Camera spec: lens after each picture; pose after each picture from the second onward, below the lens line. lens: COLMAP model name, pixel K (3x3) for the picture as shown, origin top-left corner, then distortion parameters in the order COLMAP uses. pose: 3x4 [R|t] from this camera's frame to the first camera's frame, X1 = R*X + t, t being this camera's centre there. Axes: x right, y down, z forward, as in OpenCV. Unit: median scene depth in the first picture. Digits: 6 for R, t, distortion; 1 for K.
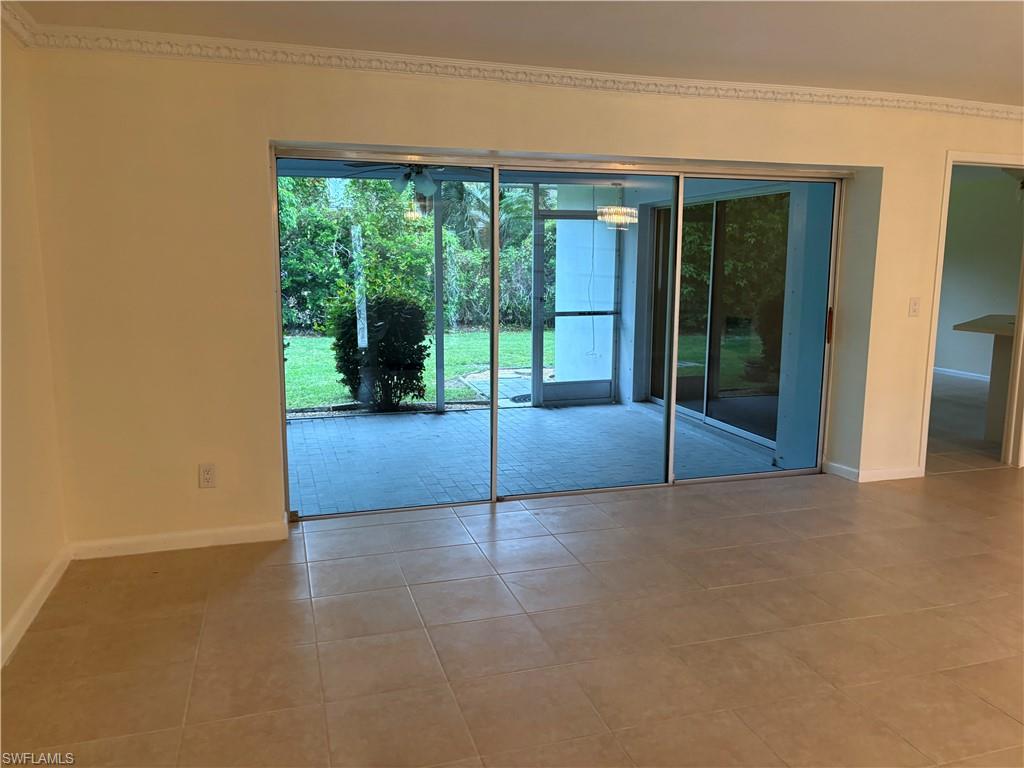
lens RADIAL K [[769.3, 0, 515.9], [0, 769.3, 390.5], [0, 0, 1]] dist [0.028475, -0.002058]
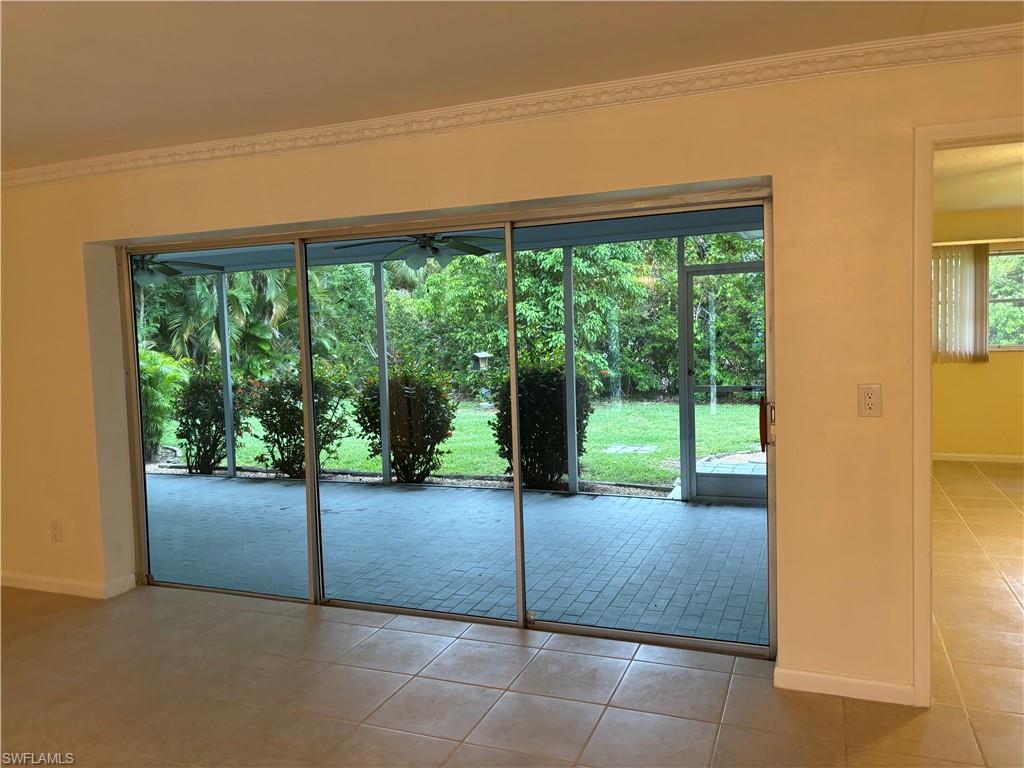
lens RADIAL K [[769.3, 0, 510.6], [0, 769.3, 377.2], [0, 0, 1]] dist [0.028475, -0.002058]
pose [[0.770647, 0.009357, -0.637193, 0.426033], [-0.070311, 0.995036, -0.070424, -0.041901], [0.633371, 0.099074, 0.767480, 0.247843]]
